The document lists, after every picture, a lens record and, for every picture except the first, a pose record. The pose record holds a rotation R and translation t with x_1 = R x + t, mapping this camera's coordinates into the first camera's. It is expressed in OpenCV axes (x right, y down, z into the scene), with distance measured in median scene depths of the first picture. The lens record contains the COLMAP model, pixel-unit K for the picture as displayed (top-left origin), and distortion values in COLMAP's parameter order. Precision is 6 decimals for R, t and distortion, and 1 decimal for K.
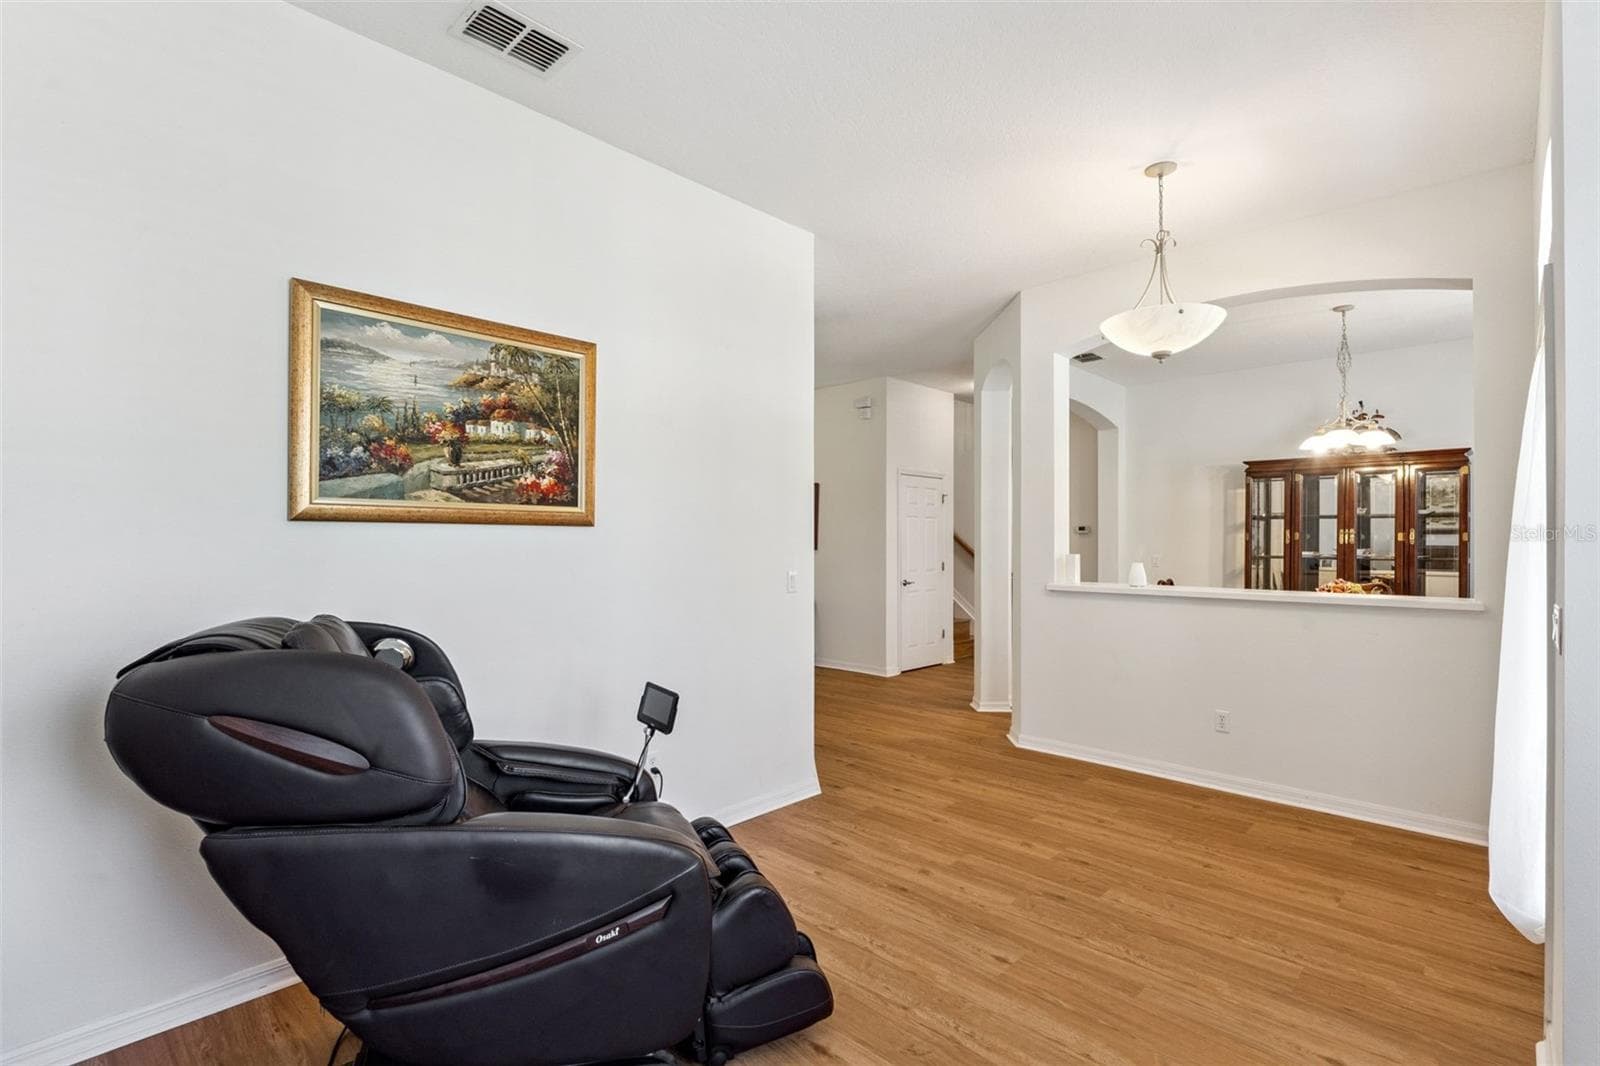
lens RADIAL K [[733.2, 0, 798.8], [0, 733.2, 531.3], [0, 0, 1]] dist [-0.005013, -0.000434]
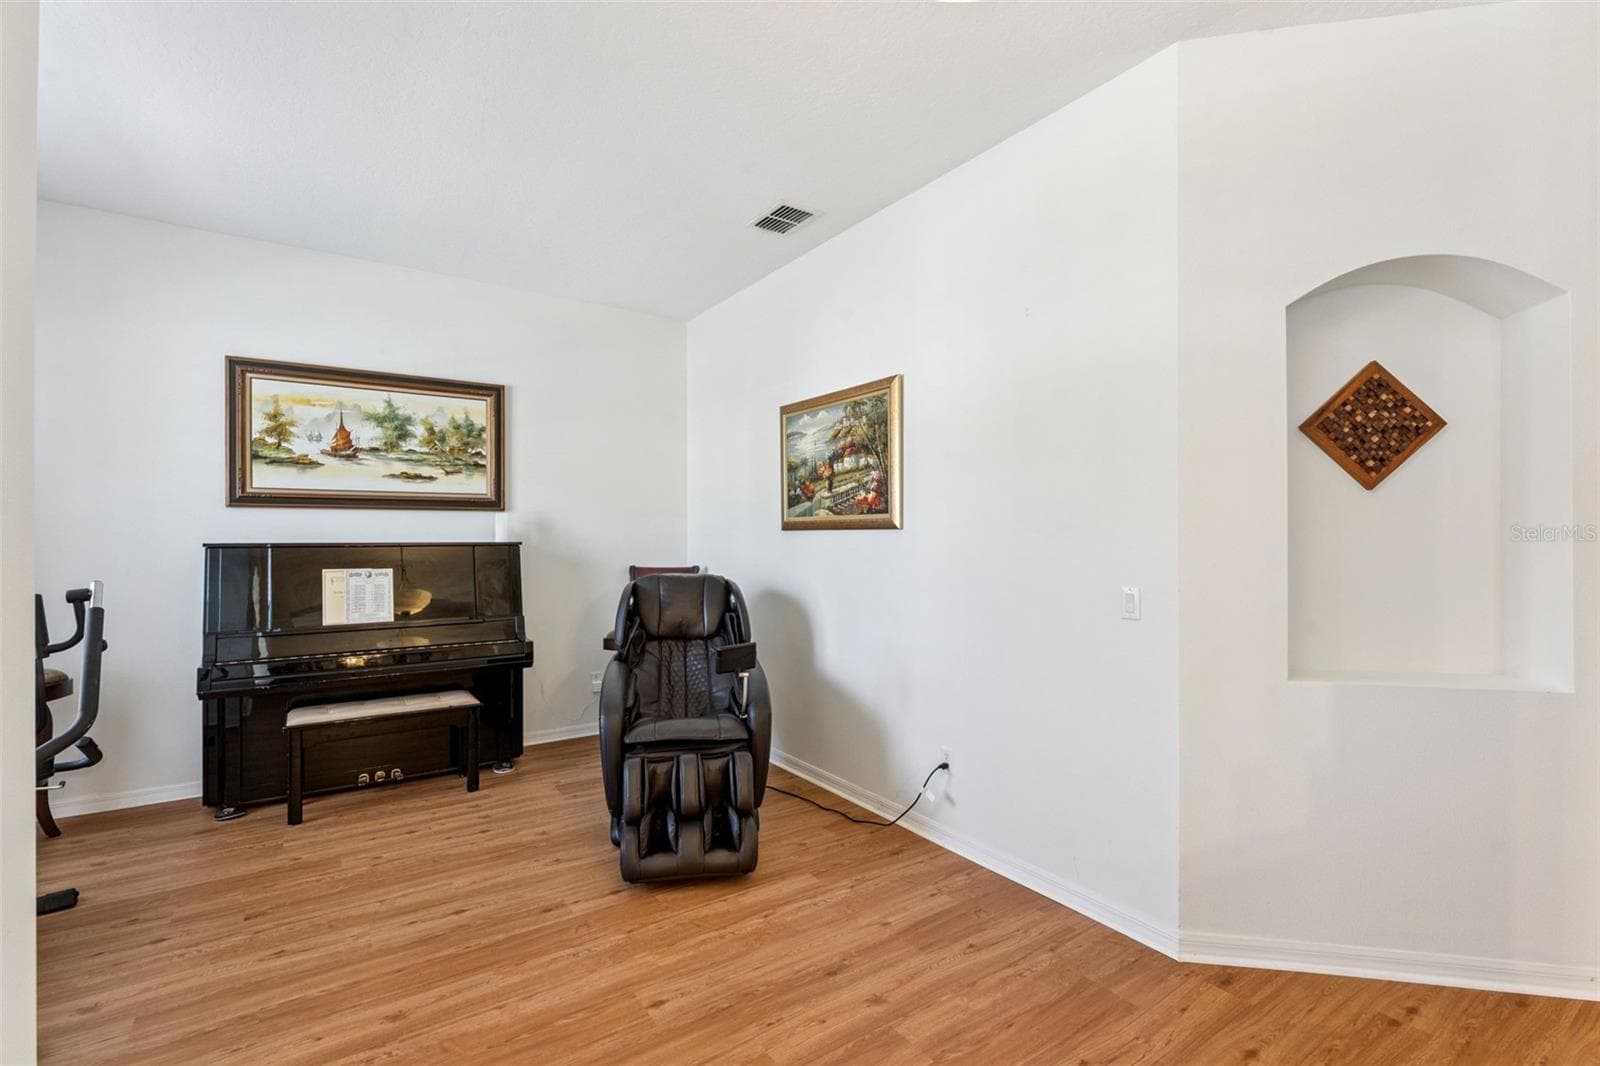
lens RADIAL K [[733.2, 0, 800.3], [0, 733.2, 532.5], [0, 0, 1]] dist [-0.005013, -0.000434]
pose [[-0.202137, -0.029544, -0.978912, 1.014024], [-0.009020, 0.999559, -0.028304, 0.037510], [0.979316, 0.003109, -0.202314, 1.215491]]
